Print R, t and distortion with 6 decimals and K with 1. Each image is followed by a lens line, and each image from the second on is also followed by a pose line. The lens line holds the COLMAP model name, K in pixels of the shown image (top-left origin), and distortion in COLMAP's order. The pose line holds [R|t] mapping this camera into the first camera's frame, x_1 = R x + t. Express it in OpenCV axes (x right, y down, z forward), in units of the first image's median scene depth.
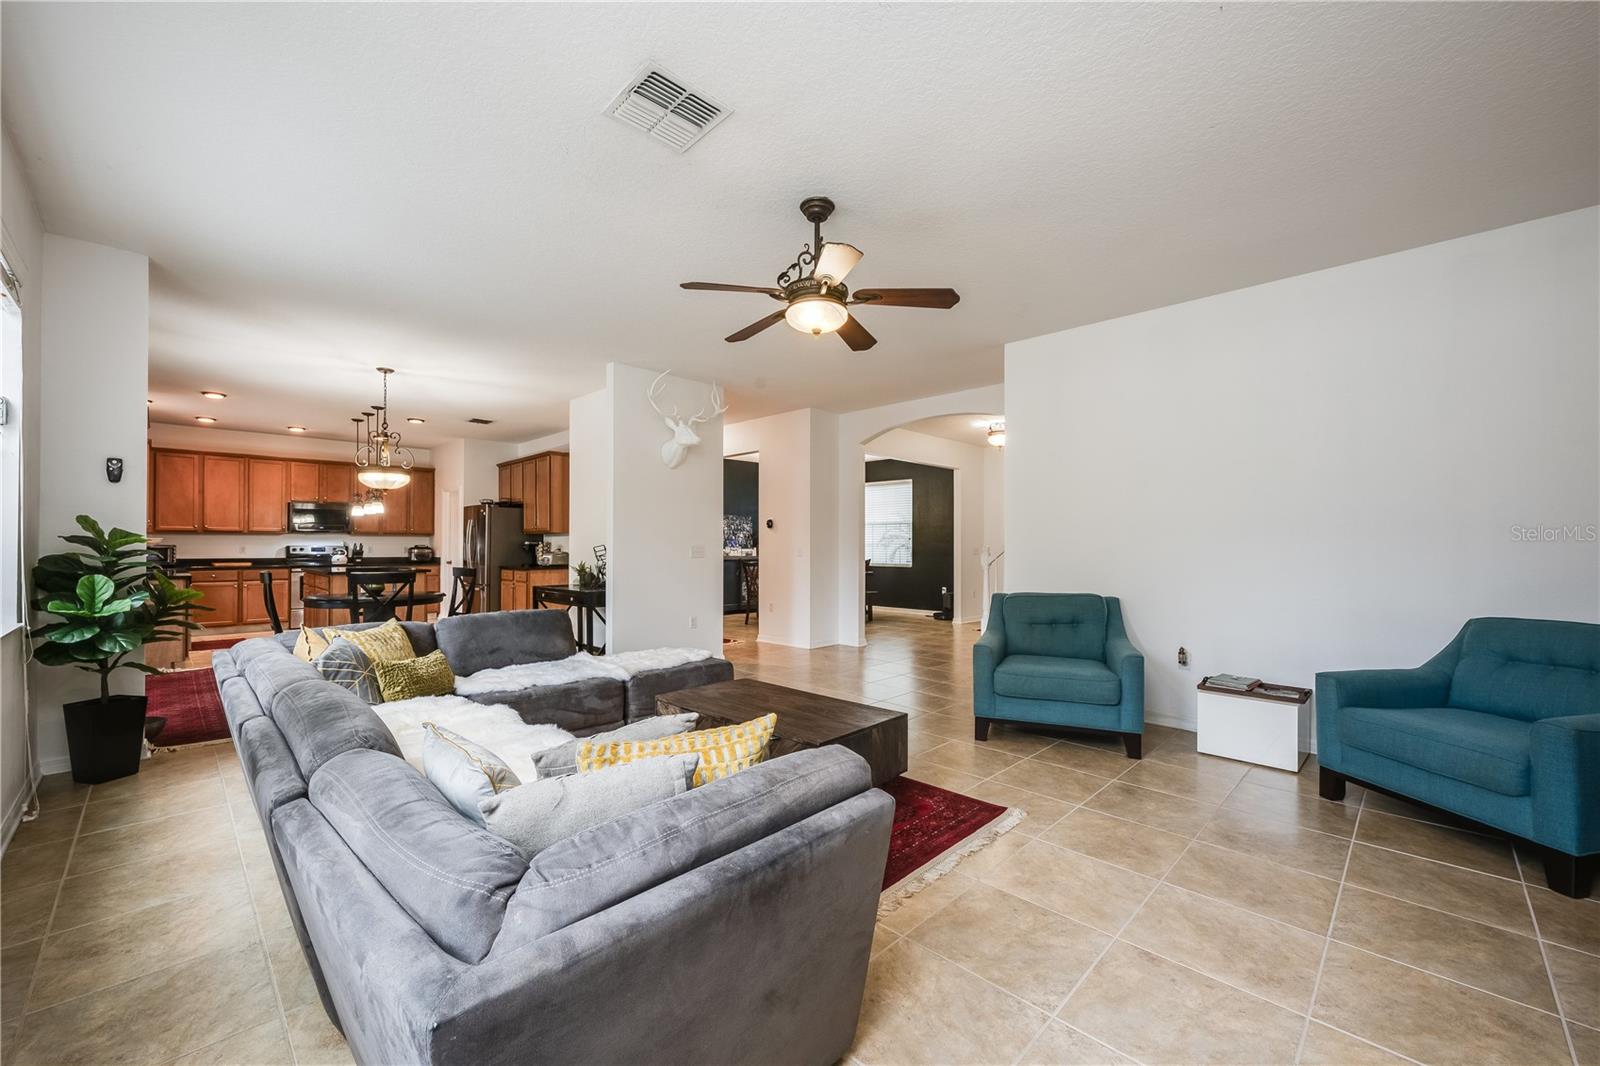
lens RADIAL K [[635.1, 0, 805.0], [0, 635.1, 532.6], [0, 0, 1]] dist [0.001687, 0.000759]
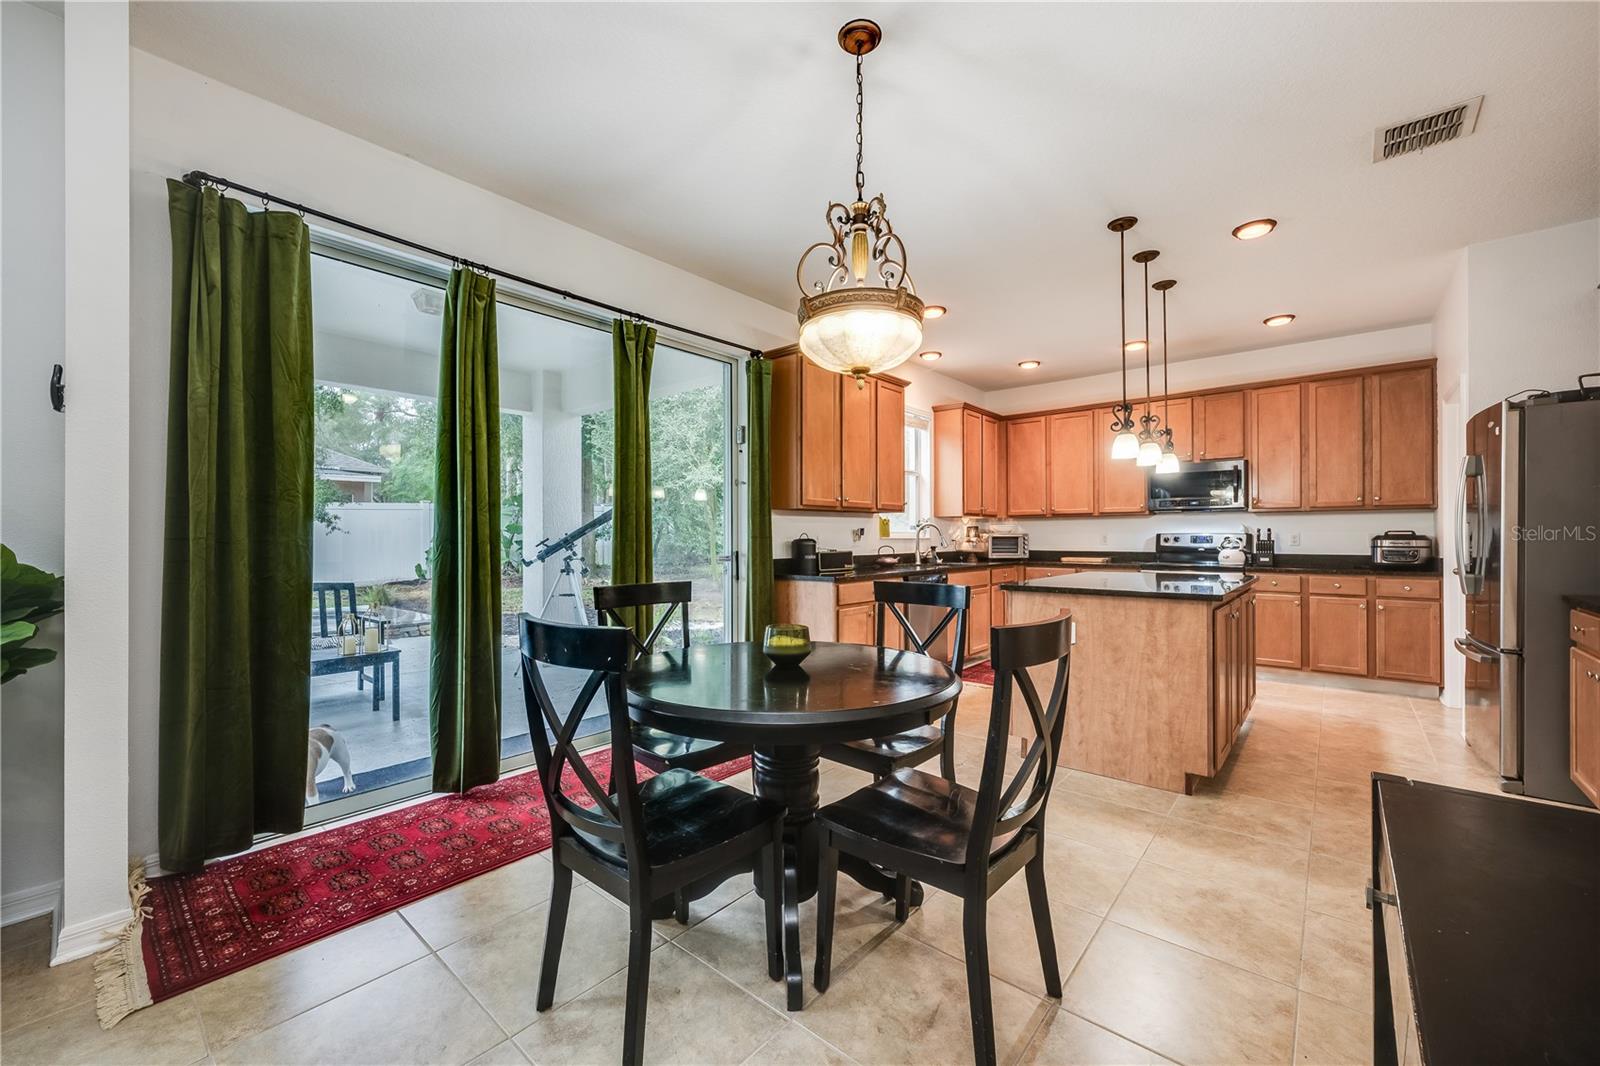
lens RADIAL K [[635.1, 0, 802.0], [0, 635.1, 536.3], [0, 0, 1]] dist [0.001687, 0.000759]
pose [[0.066560, -0.000036, -0.997782, -0.187459], [0.027161, 0.999630, 0.001775, 0.012490], [0.997413, -0.027219, 0.066537, 0.590419]]
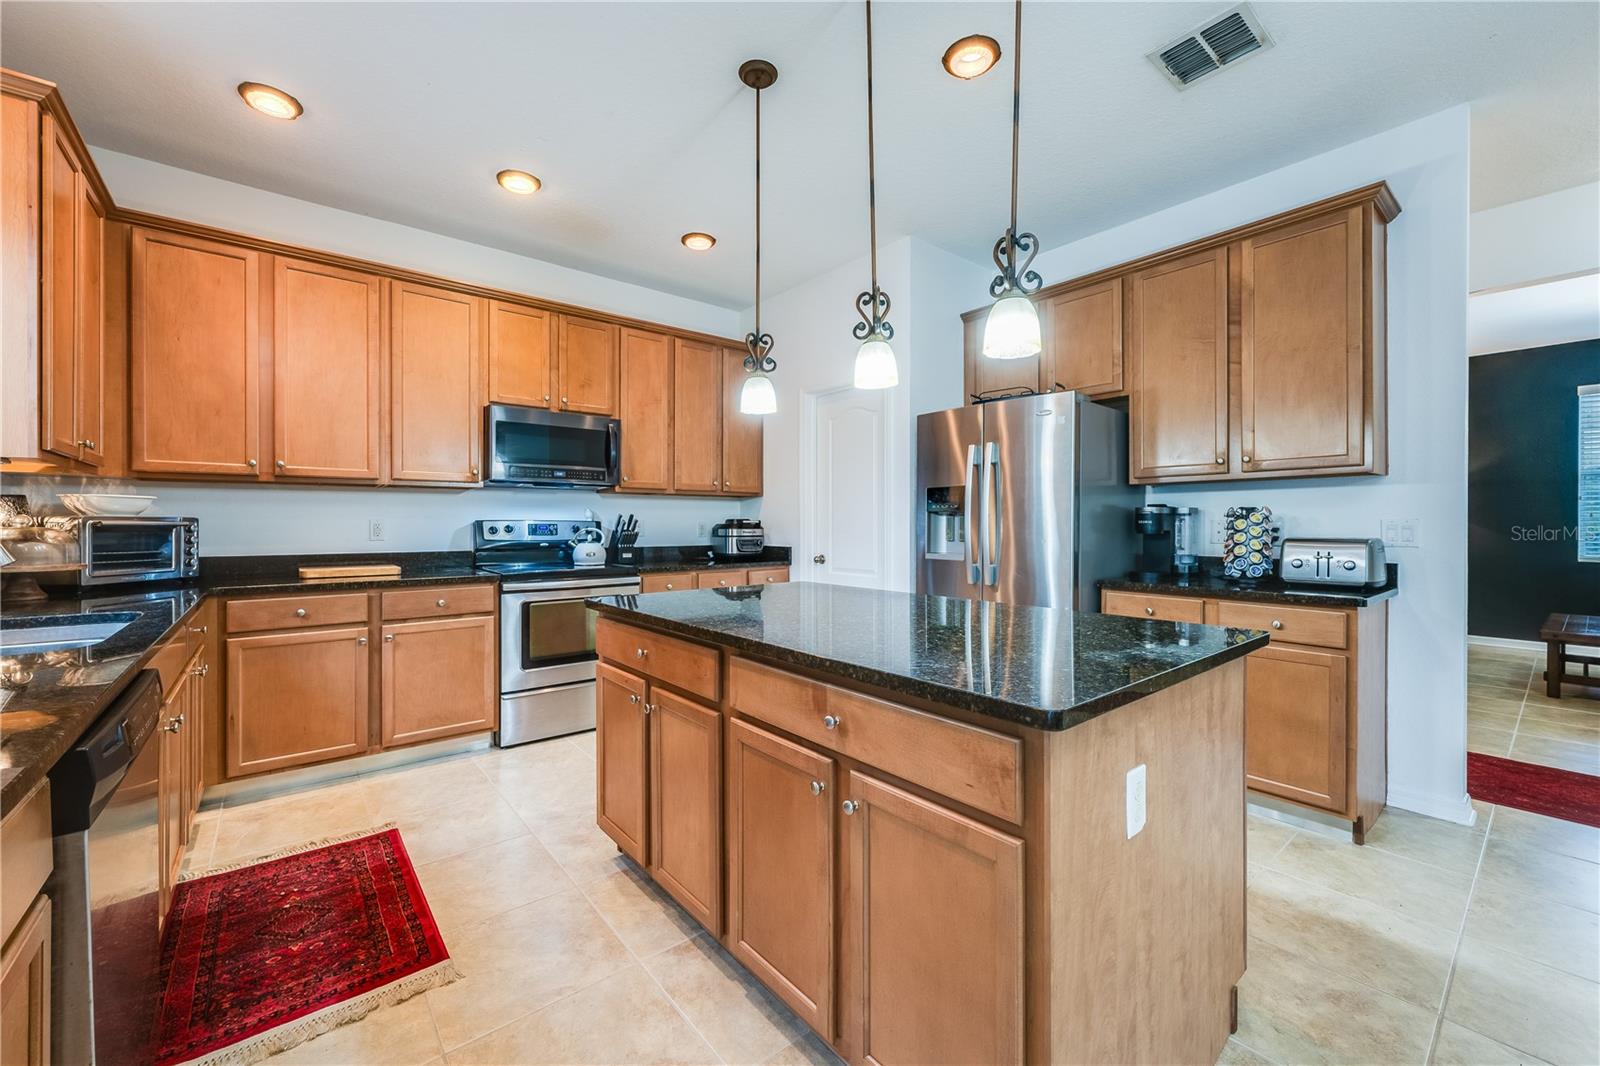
lens RADIAL K [[635.1, 0, 799.4], [0, 635.1, 518.6], [0, 0, 1]] dist [0.001687, 0.000759]
pose [[0.993271, -0.002639, -0.115779, -0.567248], [0.004274, 0.999895, 0.013874, 0.015155], [0.115730, -0.014276, 0.993178, 0.628269]]
